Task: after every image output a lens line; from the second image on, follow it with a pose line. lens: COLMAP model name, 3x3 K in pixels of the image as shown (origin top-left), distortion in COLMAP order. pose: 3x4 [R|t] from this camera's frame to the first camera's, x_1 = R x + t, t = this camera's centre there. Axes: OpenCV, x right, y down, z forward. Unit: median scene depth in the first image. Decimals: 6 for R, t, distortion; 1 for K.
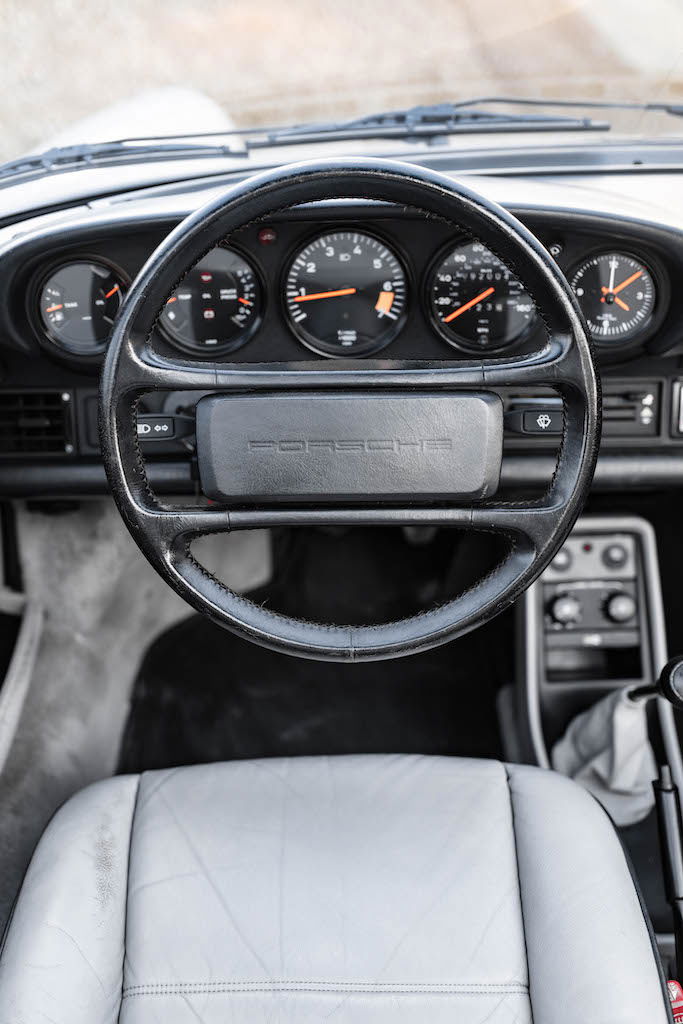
lens RADIAL K [[1272.7, 0, 331.6], [0, 1272.7, 564.3], [0, 0, 1]] dist [-0.001091, 0.000000]
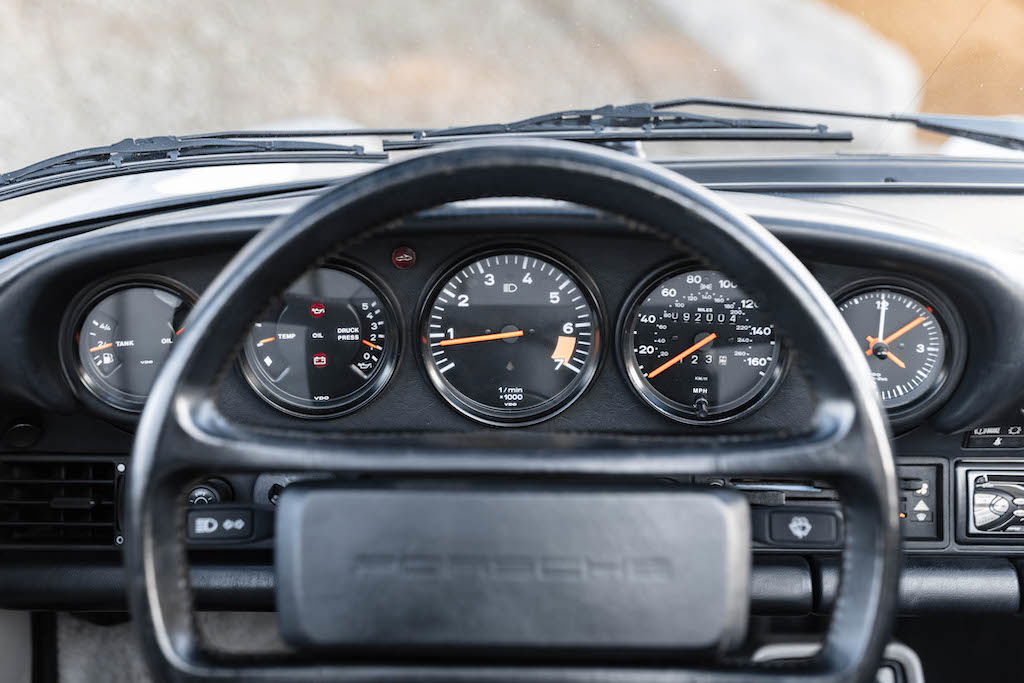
lens RADIAL K [[1272.7, 0, 505.5], [0, 1272.7, 336.2], [0, 0, 1]] dist [-0.001091, 0.000000]
pose [[0.999708, 0.022286, 0.009390, 0.001648], [-0.019776, 0.976860, -0.212962, -0.059527], [-0.013919, 0.212714, 0.977015, 0.296389]]
